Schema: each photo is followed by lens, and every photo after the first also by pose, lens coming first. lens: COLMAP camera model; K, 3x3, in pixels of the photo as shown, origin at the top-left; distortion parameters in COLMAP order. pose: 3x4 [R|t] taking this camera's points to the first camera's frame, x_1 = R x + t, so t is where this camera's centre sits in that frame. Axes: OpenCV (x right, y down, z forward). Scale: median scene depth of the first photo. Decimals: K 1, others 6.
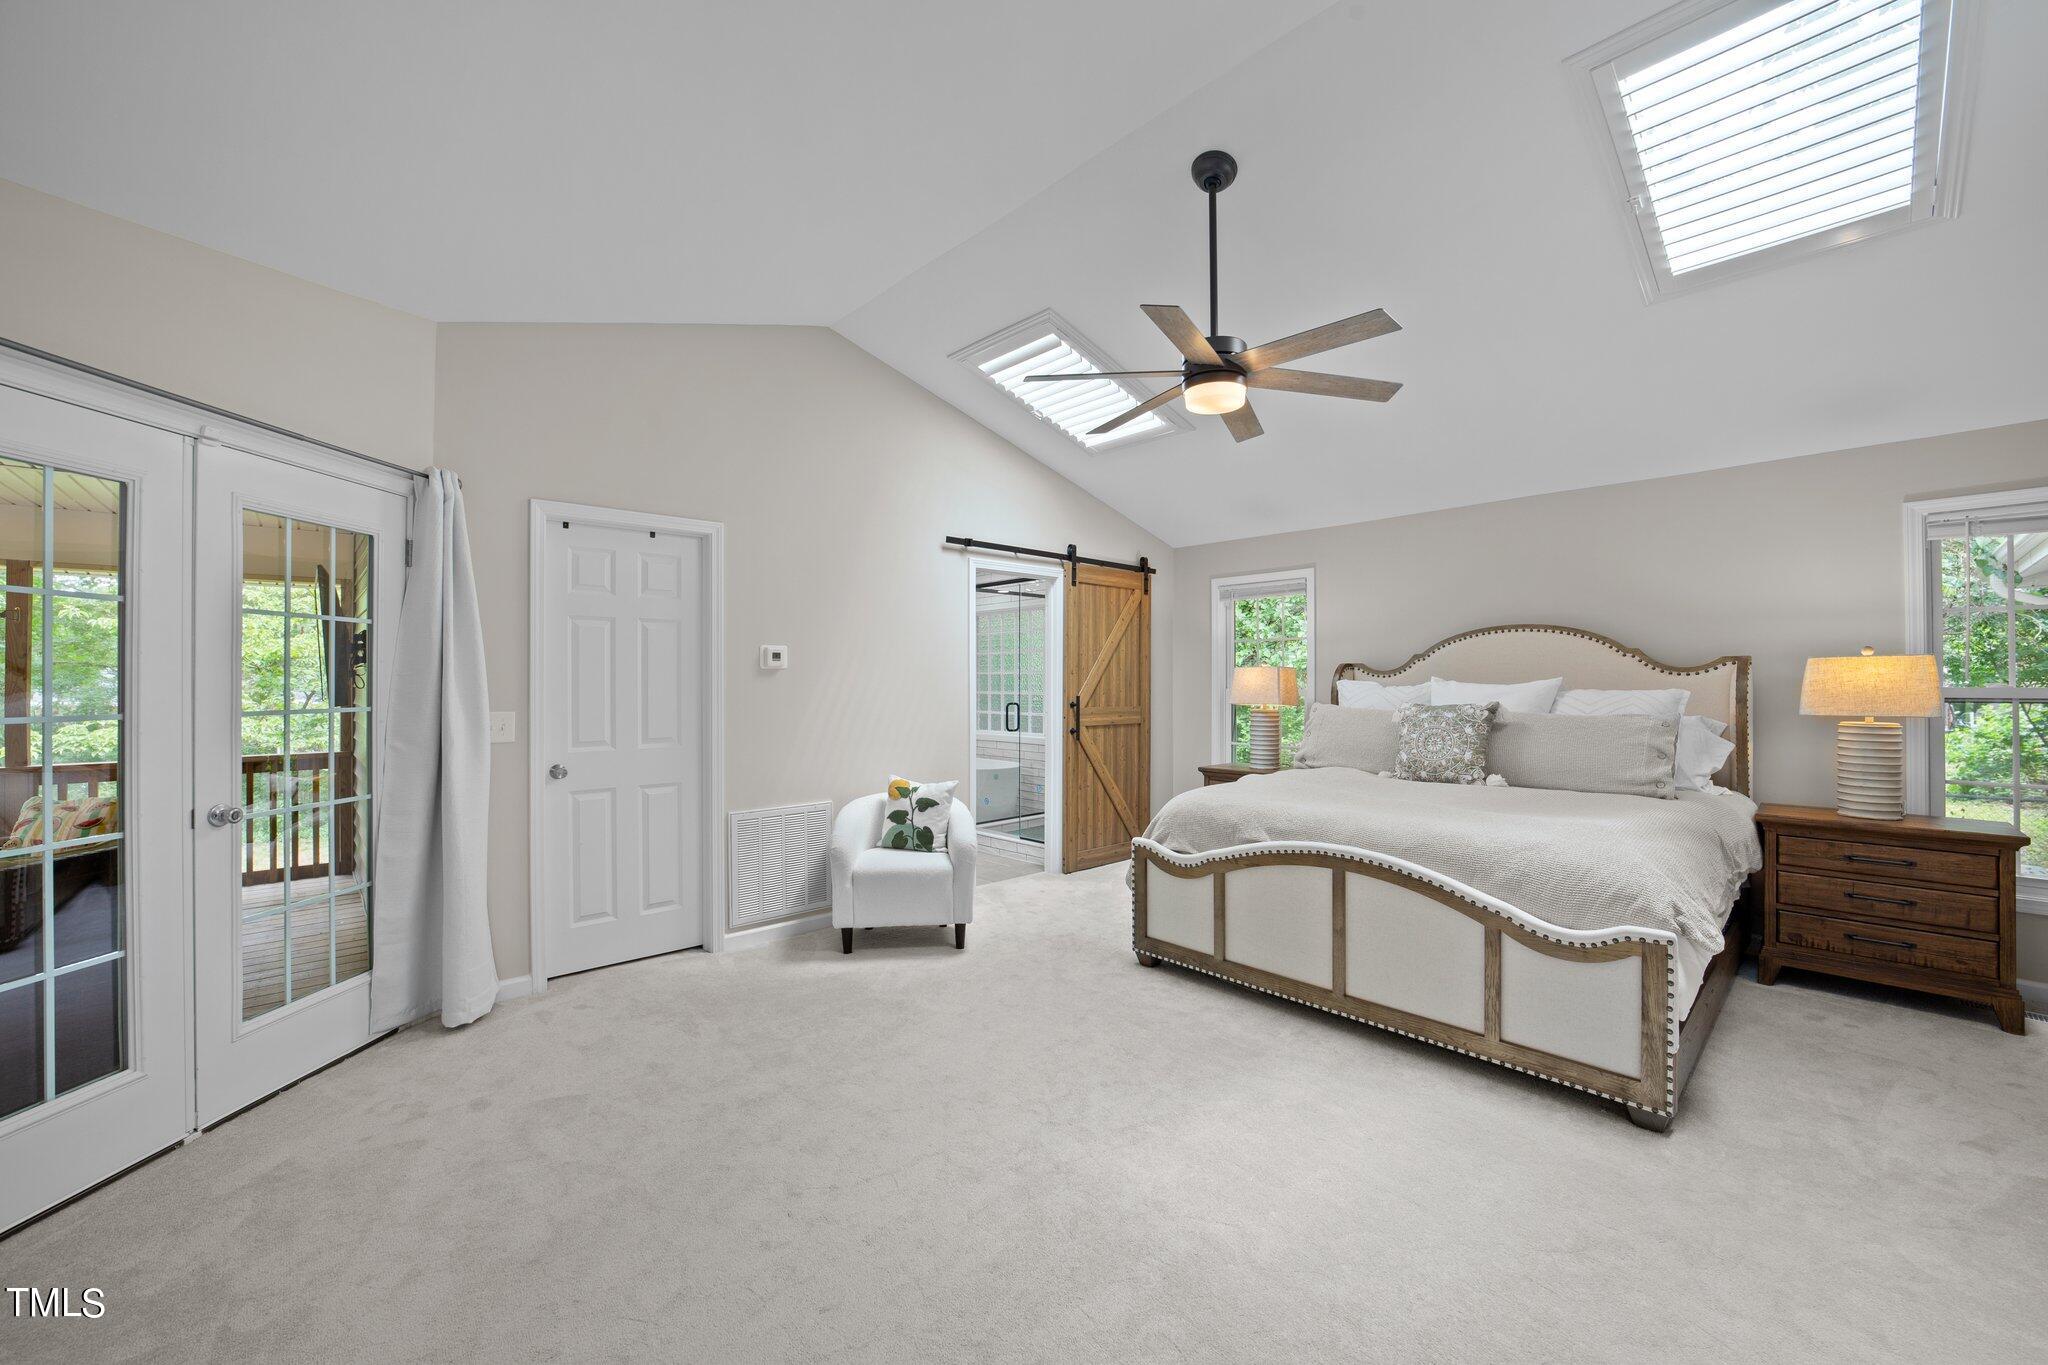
lens RADIAL K [[796.6, 0, 1032.8], [0, 796.6, 680.7], [0, 0, 1]] dist [-0.035832, 0.007652]
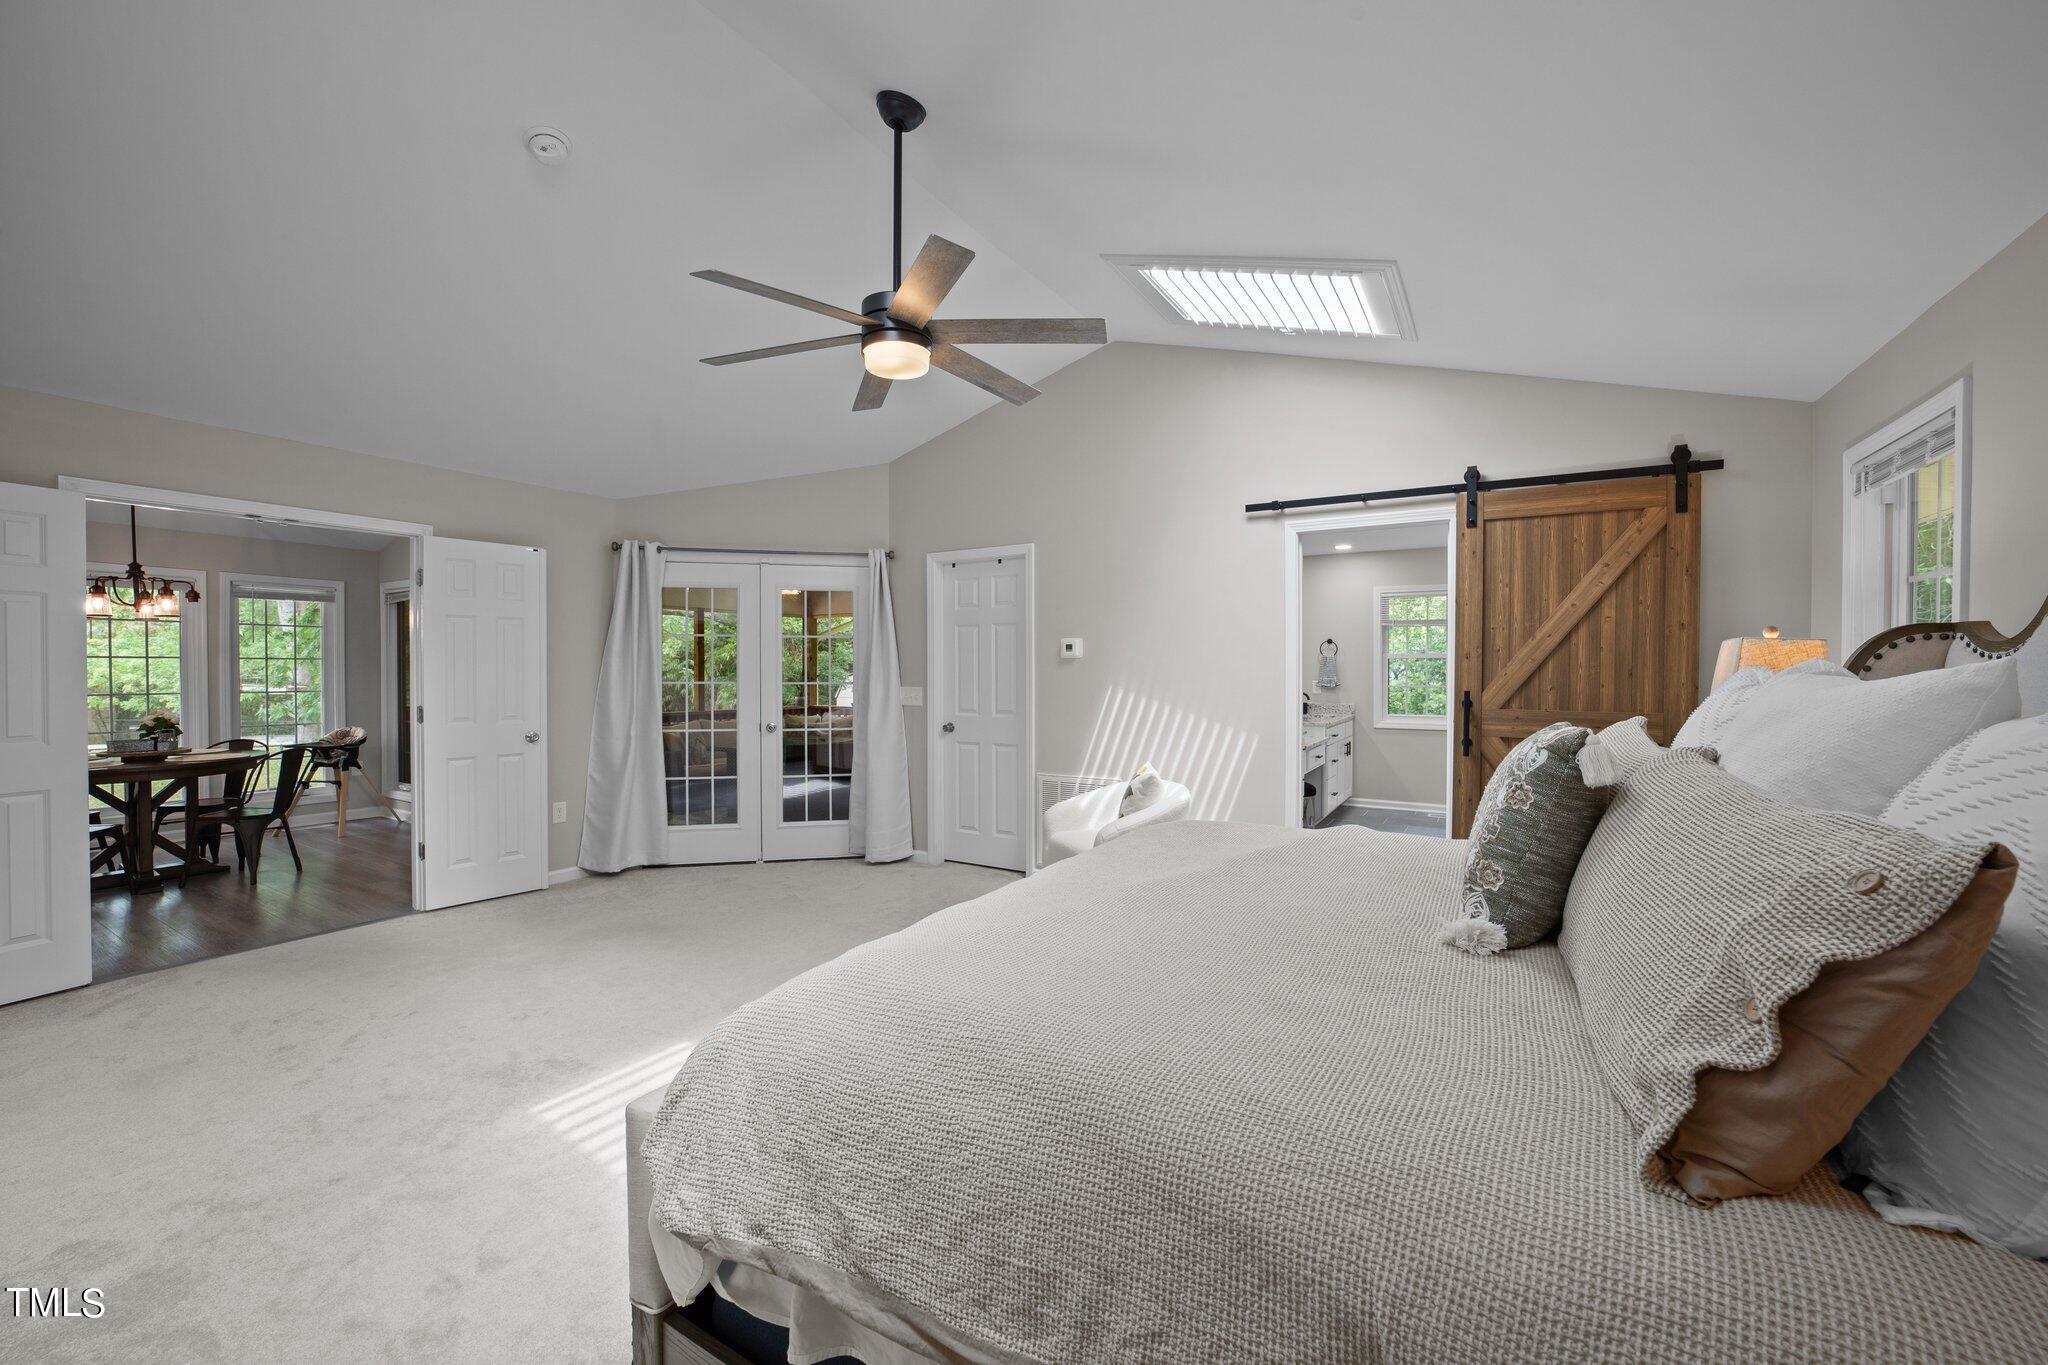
lens RADIAL K [[796.6, 0, 1042.8], [0, 796.6, 686.0], [0, 0, 1]] dist [-0.035832, 0.007652]
pose [[0.282309, 0.019536, -0.959125, 0.793629], [0.000023, 0.999792, 0.020372, 0.001913], [0.959323, -0.005773, 0.282250, 0.620344]]
